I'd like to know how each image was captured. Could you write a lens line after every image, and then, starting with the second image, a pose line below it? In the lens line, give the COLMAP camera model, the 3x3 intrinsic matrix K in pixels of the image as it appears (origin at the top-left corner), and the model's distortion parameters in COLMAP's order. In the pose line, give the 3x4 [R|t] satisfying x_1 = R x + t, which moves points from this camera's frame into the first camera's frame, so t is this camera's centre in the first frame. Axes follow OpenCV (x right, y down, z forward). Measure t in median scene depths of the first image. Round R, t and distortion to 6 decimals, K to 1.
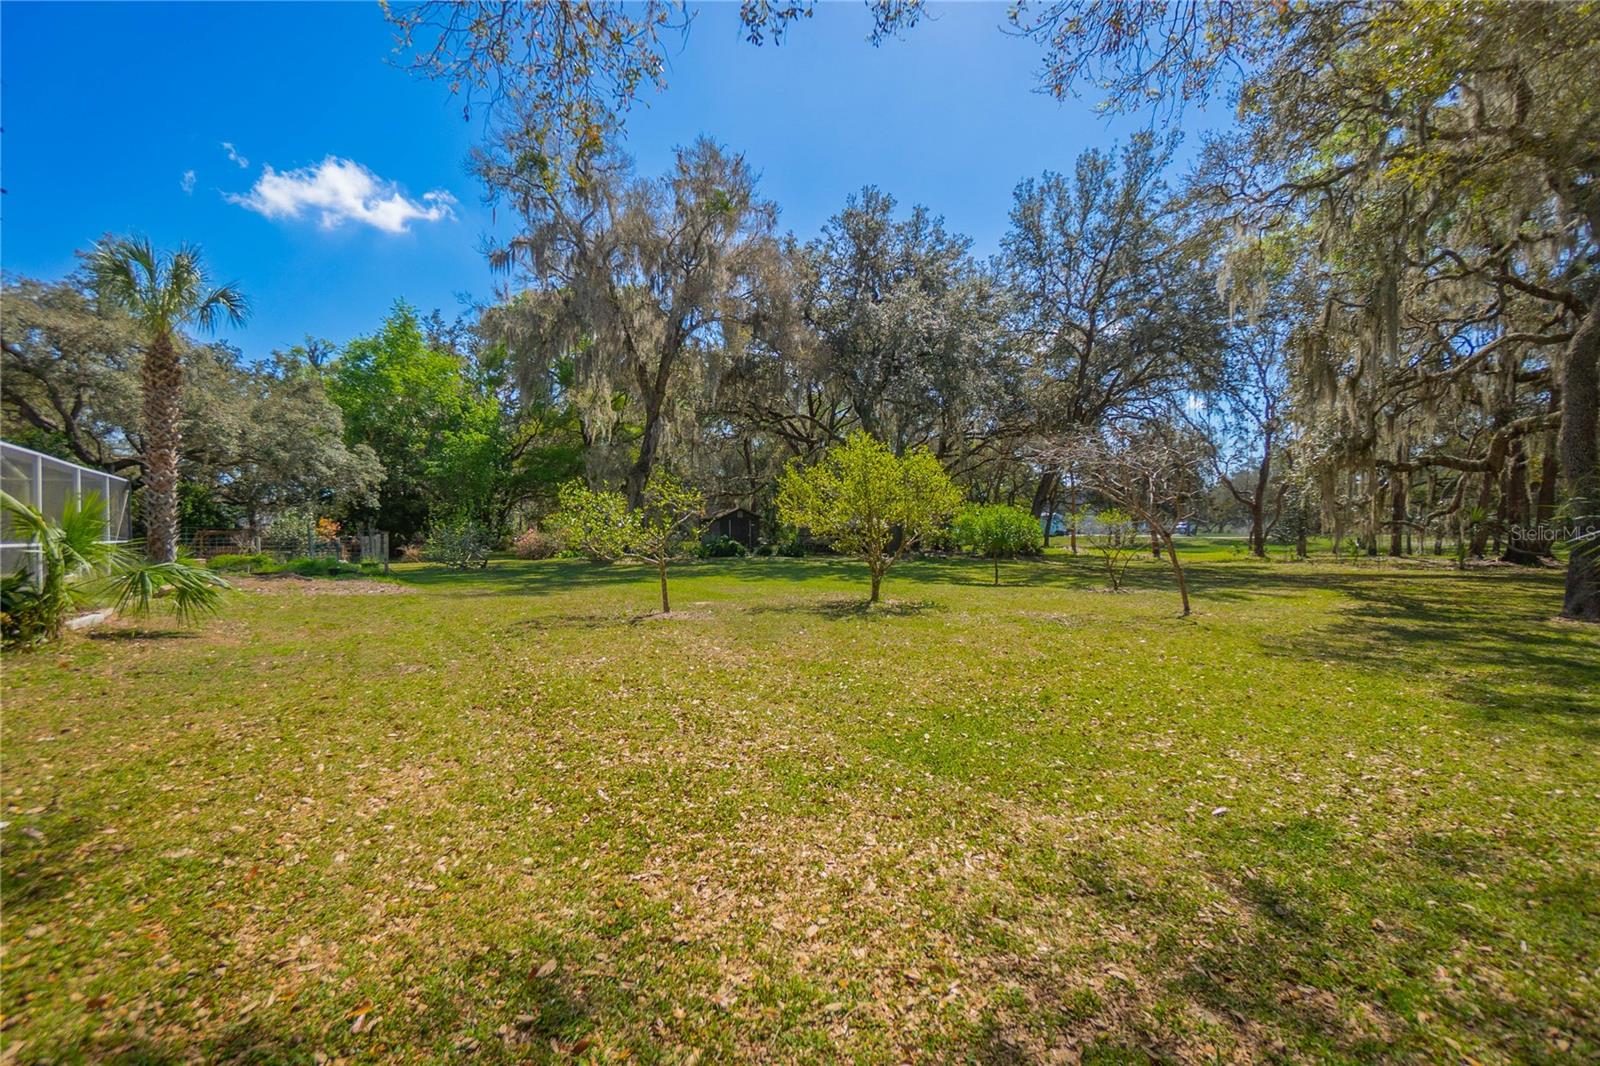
lens RADIAL K [[720.0, 0, 799.7], [0, 720.0, 530.6], [0, 0, 1]] dist [-0.036902, 0.004617]
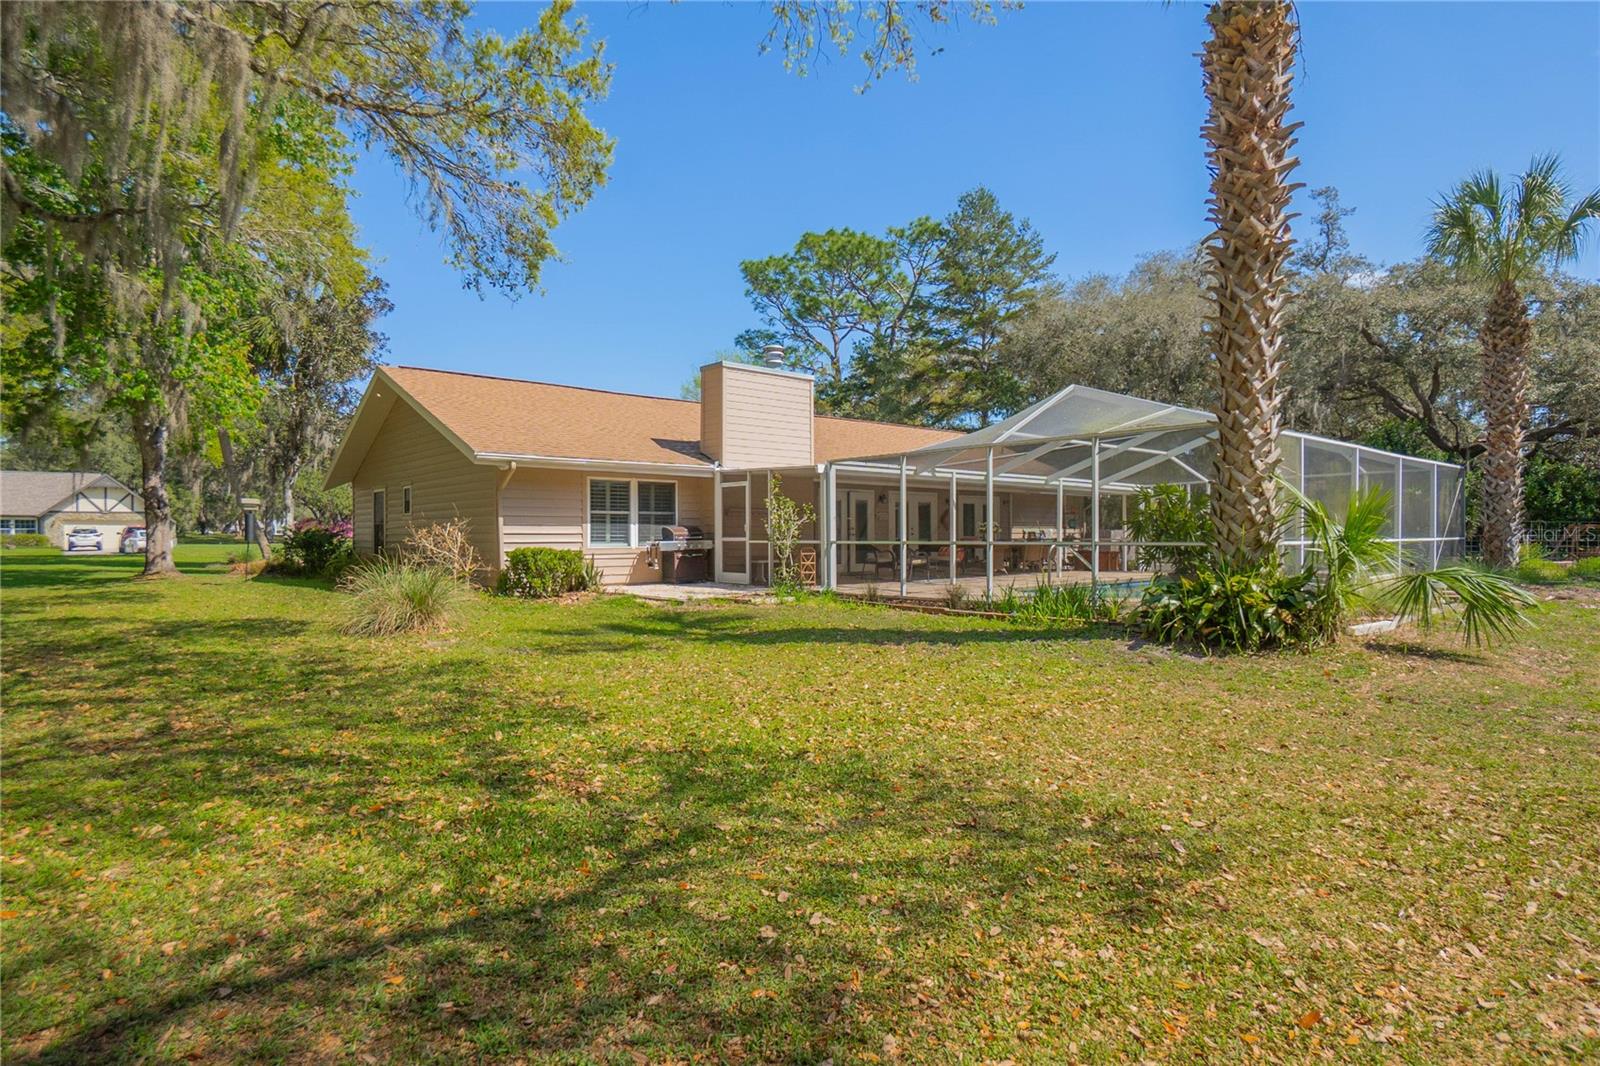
lens RADIAL K [[863.5, 0, 797.8], [0, 863.5, 533.5], [0, 0, 1]] dist [-0.027283, 0.012292]
pose [[0.082002, 0.006995, -0.996608, 0.010915], [0.004845, 0.999961, 0.007417, -0.003142], [0.996620, -0.005437, 0.081965, 0.159977]]
